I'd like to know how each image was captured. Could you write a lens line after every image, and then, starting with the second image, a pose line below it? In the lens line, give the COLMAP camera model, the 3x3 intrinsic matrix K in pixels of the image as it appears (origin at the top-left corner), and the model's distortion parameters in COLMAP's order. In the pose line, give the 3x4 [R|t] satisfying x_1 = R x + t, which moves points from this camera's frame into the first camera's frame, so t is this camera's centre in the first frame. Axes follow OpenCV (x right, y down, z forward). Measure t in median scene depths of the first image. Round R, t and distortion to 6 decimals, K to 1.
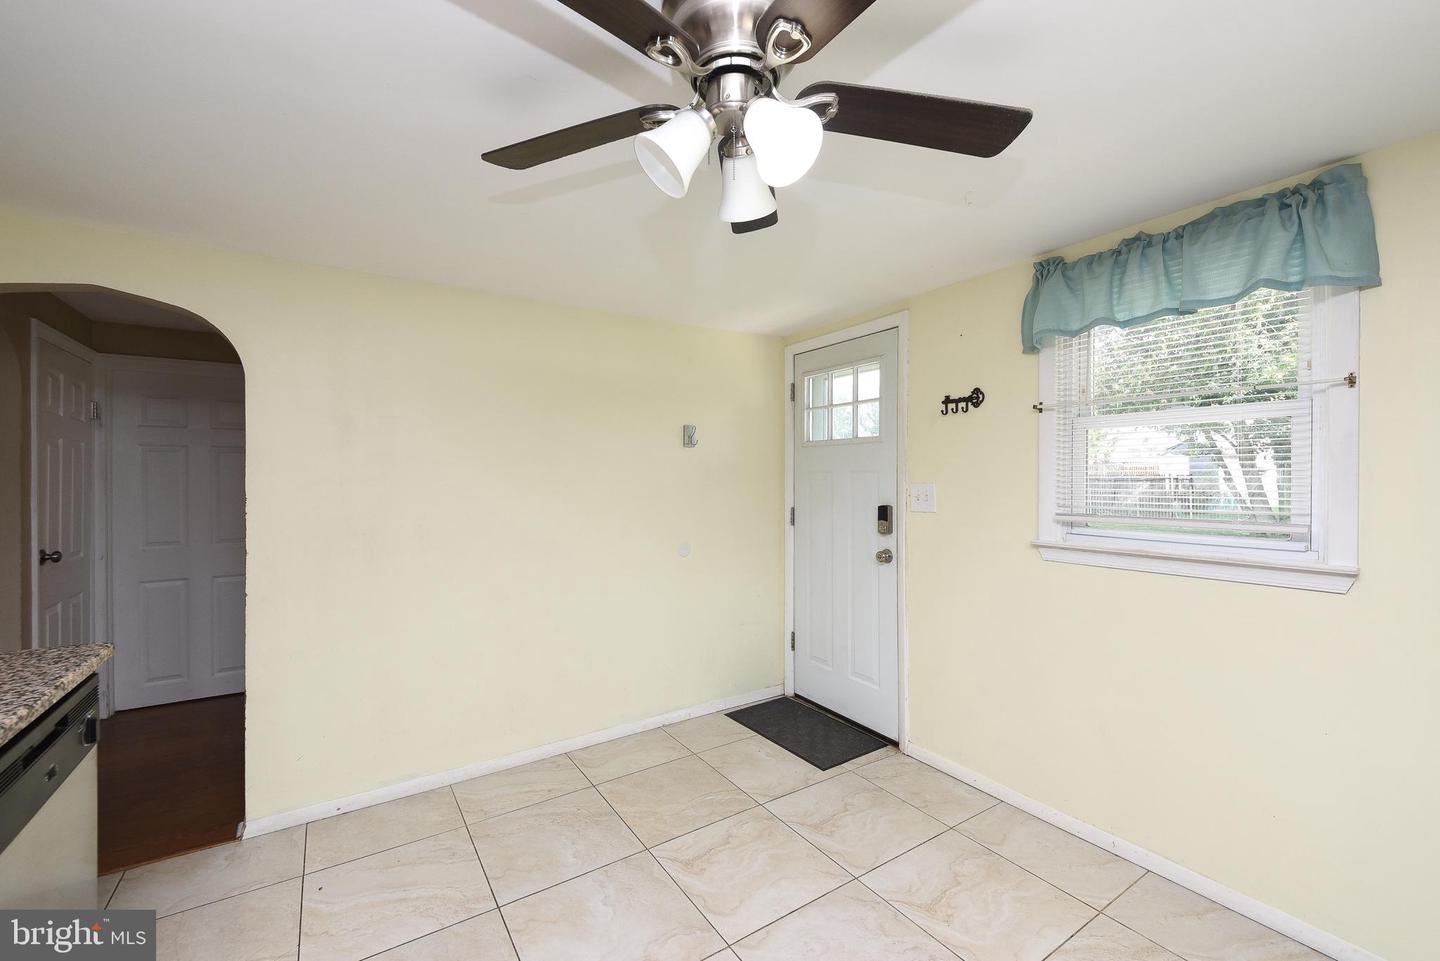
lens RADIAL K [[595.0, 0, 720.0], [0, 595.0, 480.5], [0, 0, 1]] dist [0.060170, -0.017436]
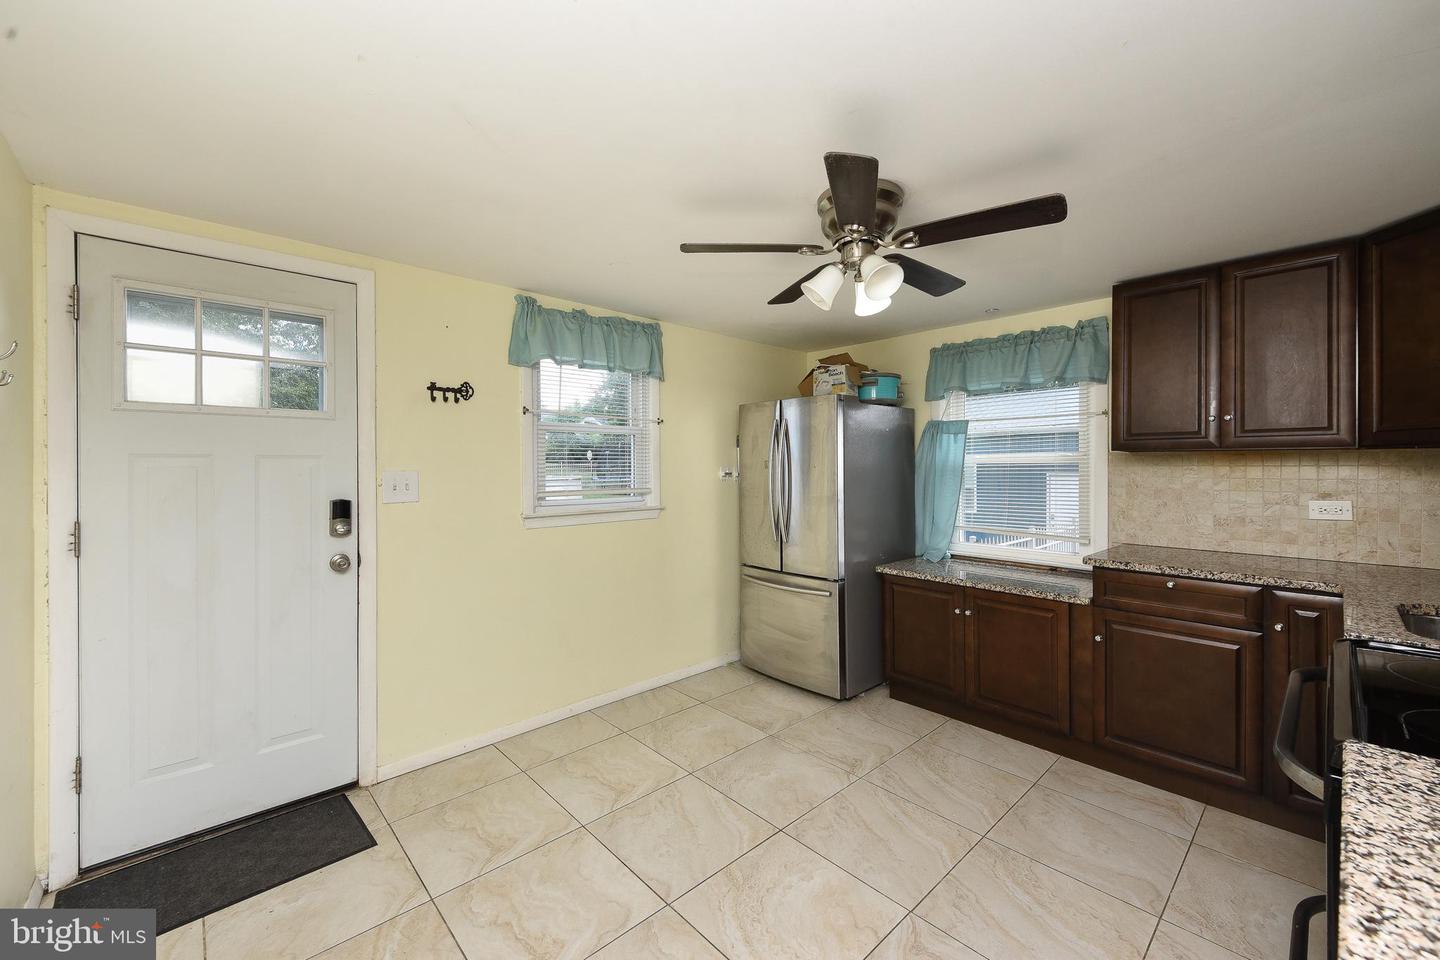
lens RADIAL K [[576.0, 0, 720.0], [0, 576.0, 465.1], [0, 0, 1]] dist [0.055829, -0.015375]
pose [[-0.157962, 0.000907, 0.987445, -0.674719], [0.005375, 0.999986, -0.000059, -0.002049], [-0.987431, 0.005298, -0.157965, 0.711213]]
